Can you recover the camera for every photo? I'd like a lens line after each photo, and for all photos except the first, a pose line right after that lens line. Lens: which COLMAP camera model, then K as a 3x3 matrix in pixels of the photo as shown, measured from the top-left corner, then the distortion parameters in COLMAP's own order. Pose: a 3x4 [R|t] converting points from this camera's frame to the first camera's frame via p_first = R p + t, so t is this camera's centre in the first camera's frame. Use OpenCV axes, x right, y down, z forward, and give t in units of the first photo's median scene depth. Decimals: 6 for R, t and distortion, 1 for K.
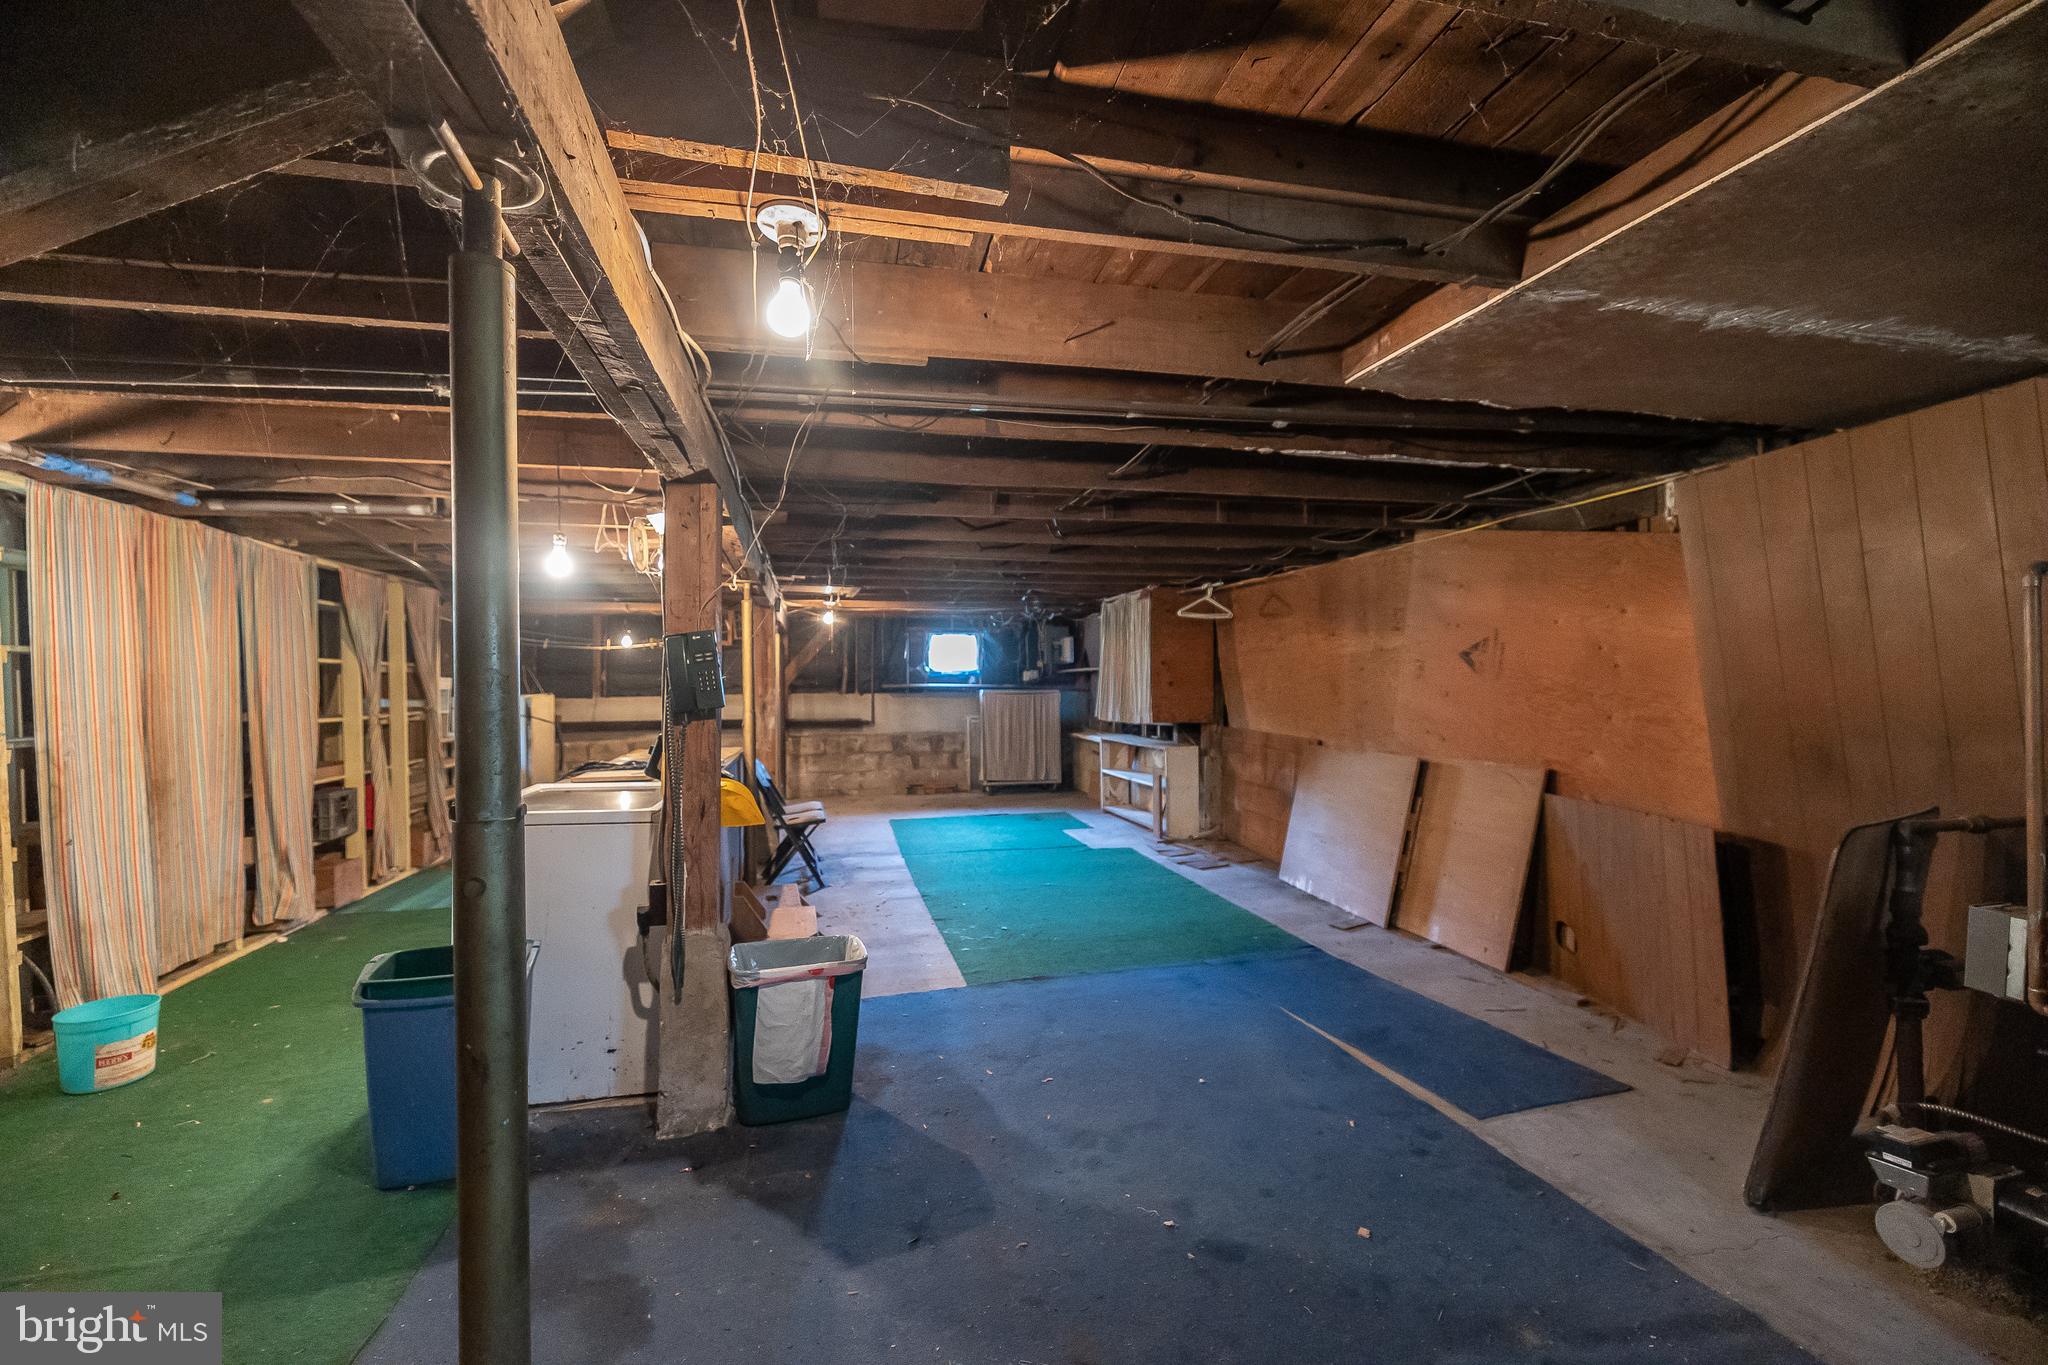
lens RADIAL K [[871.0, 0, 1013.1], [0, 871.0, 680.5], [0, 0, 1]] dist [0.002302, -0.001248]
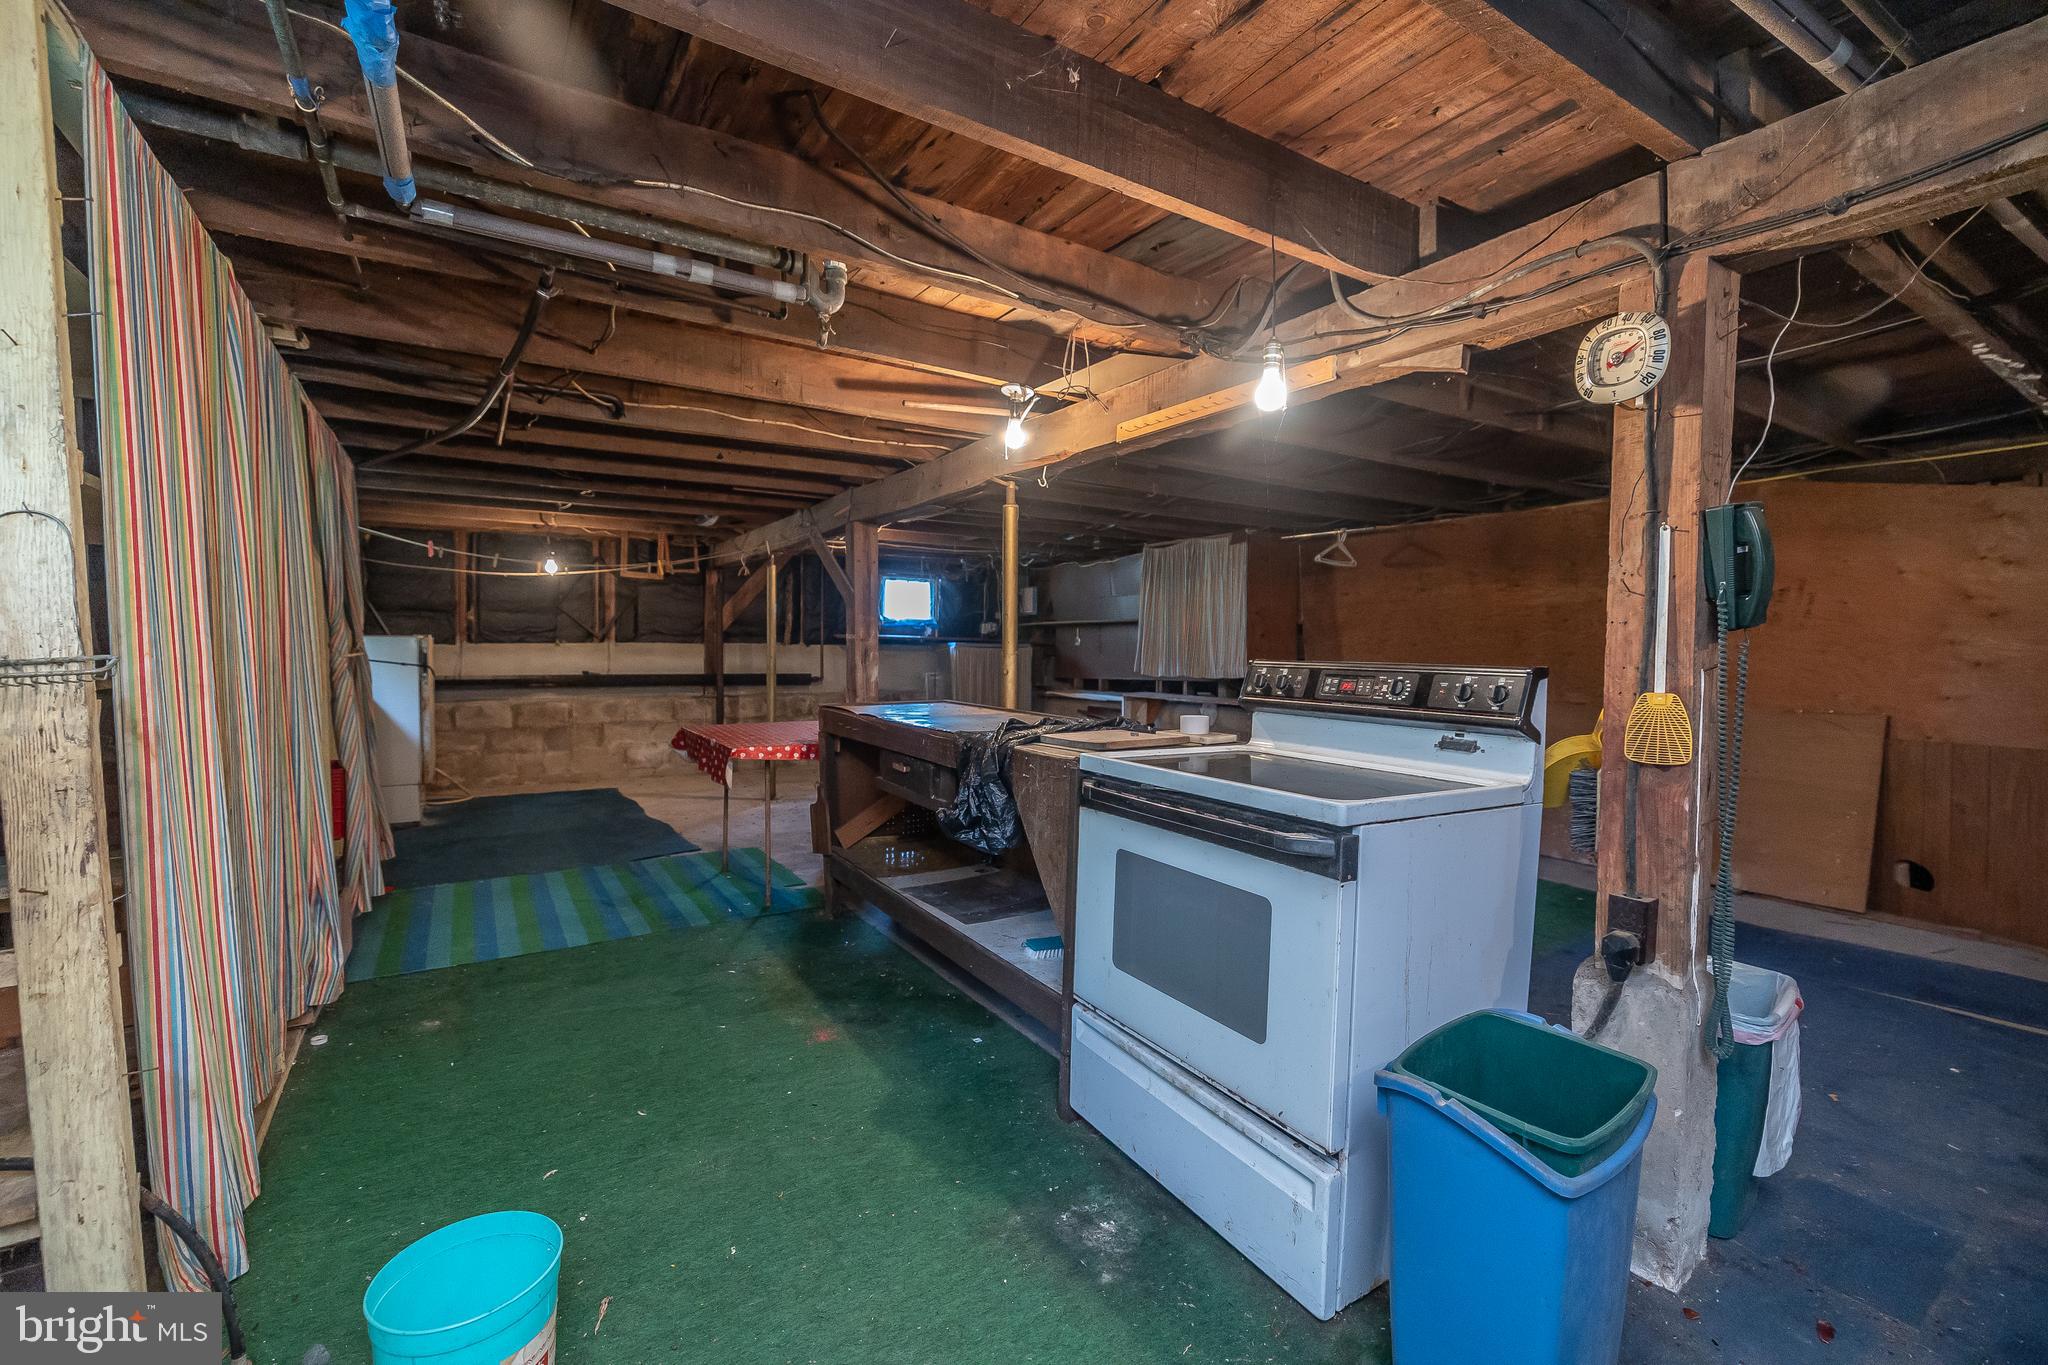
lens RADIAL K [[871.0, 0, 1028.0], [0, 871.0, 665.6], [0, 0, 1]] dist [0.002302, -0.001248]
pose [[0.942252, 0.007696, 0.334815, -0.847743], [-0.015809, 0.999644, 0.021514, 0.046036], [-0.334530, -0.025565, 0.942038, 0.446985]]
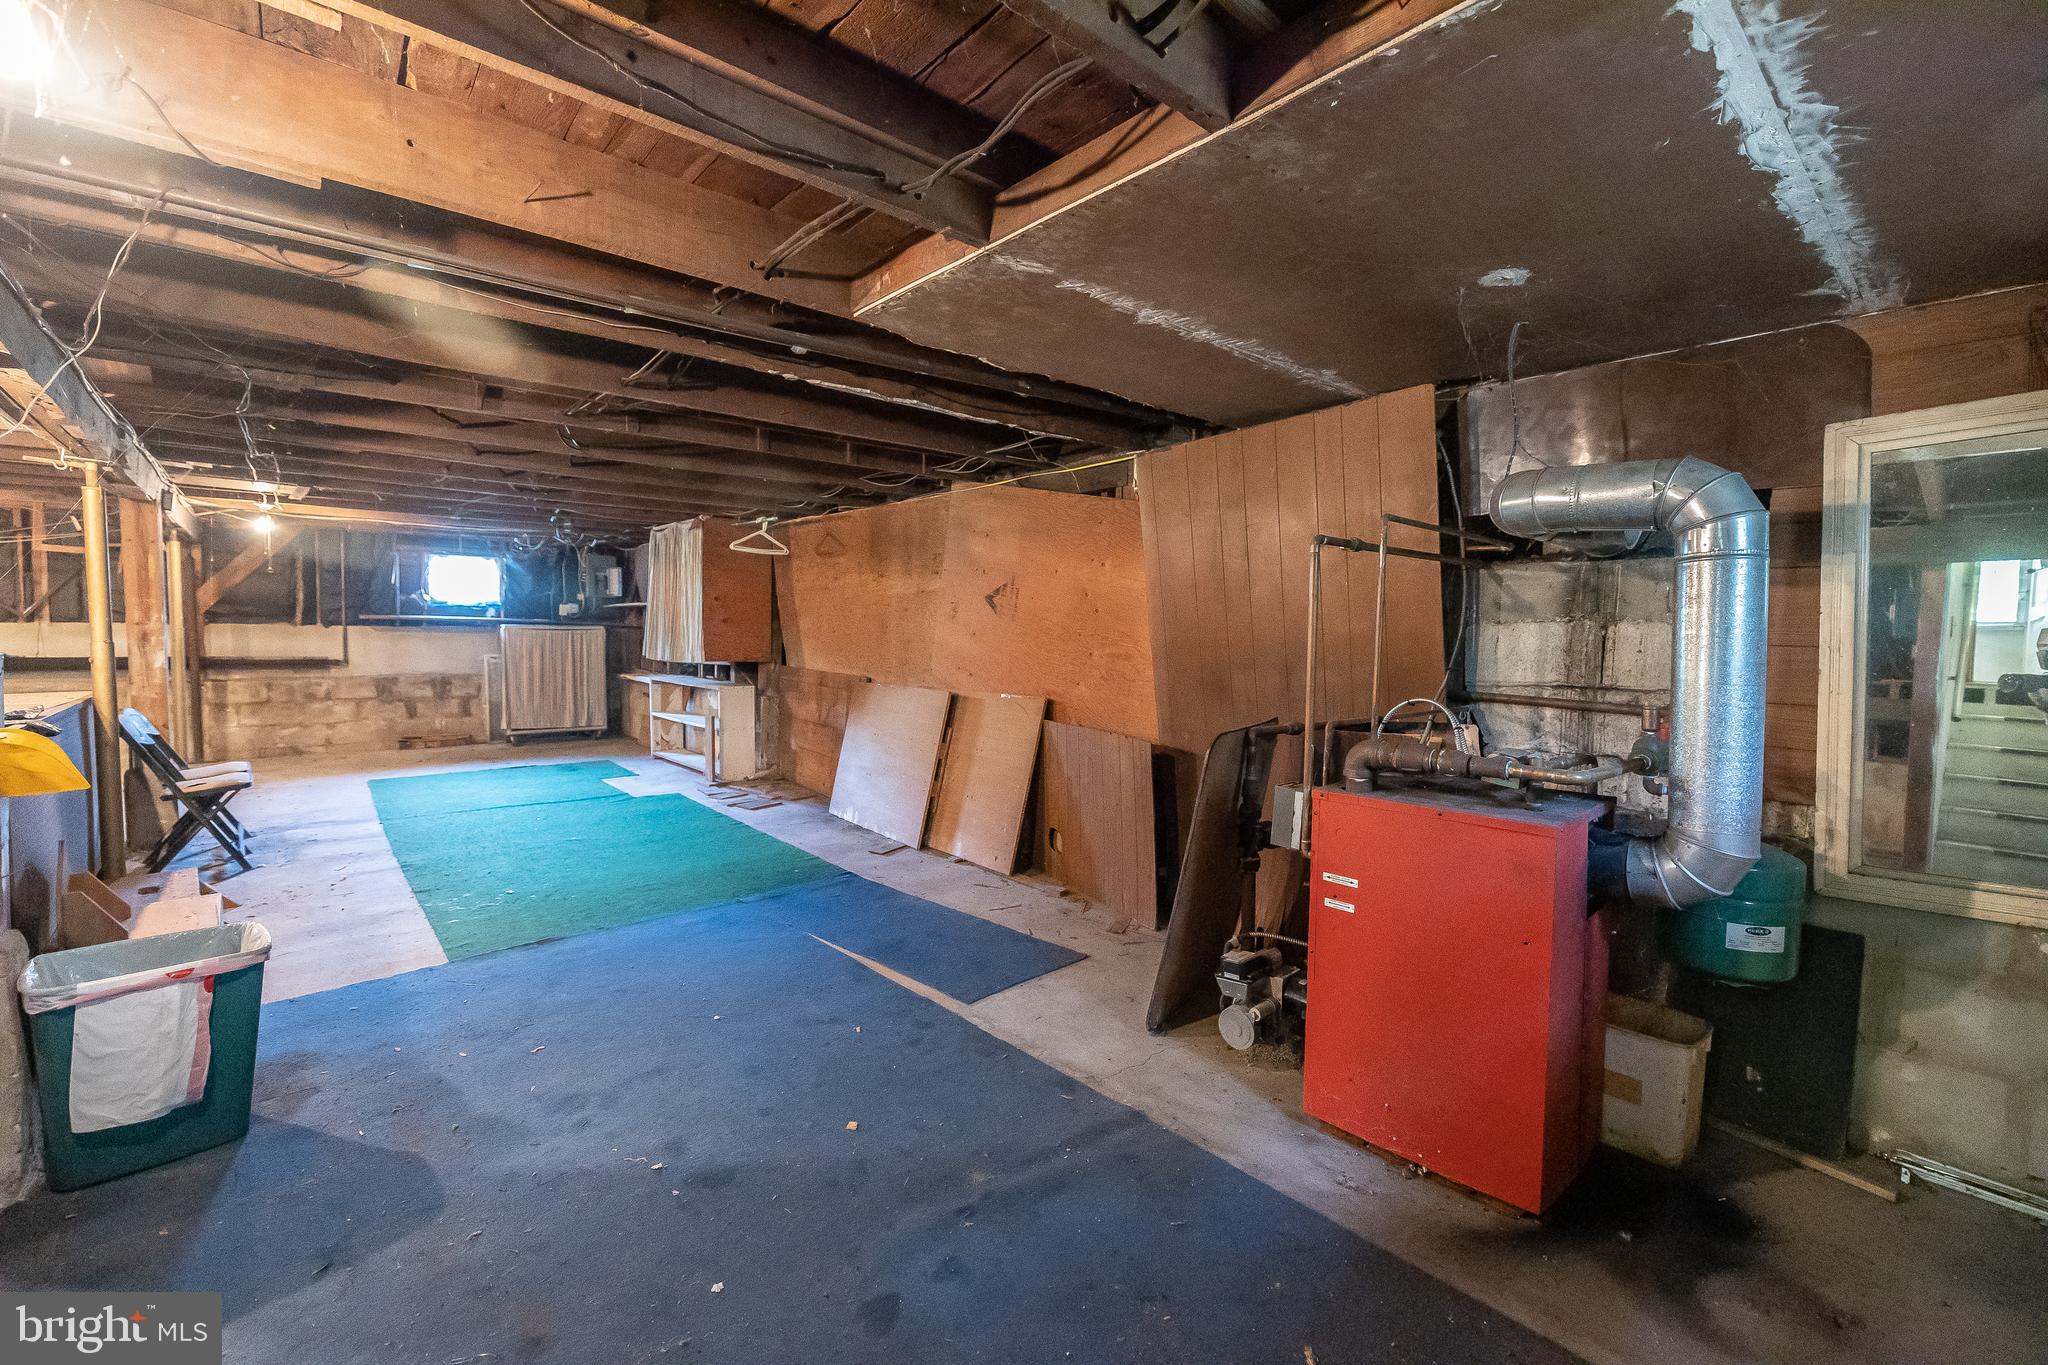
lens RADIAL K [[871.0, 0, 1029.7], [0, 871.0, 680.9], [0, 0, 1]] dist [0.002302, -0.001248]
pose [[0.883333, -0.007917, 0.468679, 0.062182], [-0.022694, 0.997963, 0.059629, 0.011485], [-0.468196, -0.063308, 0.881354, -0.008285]]
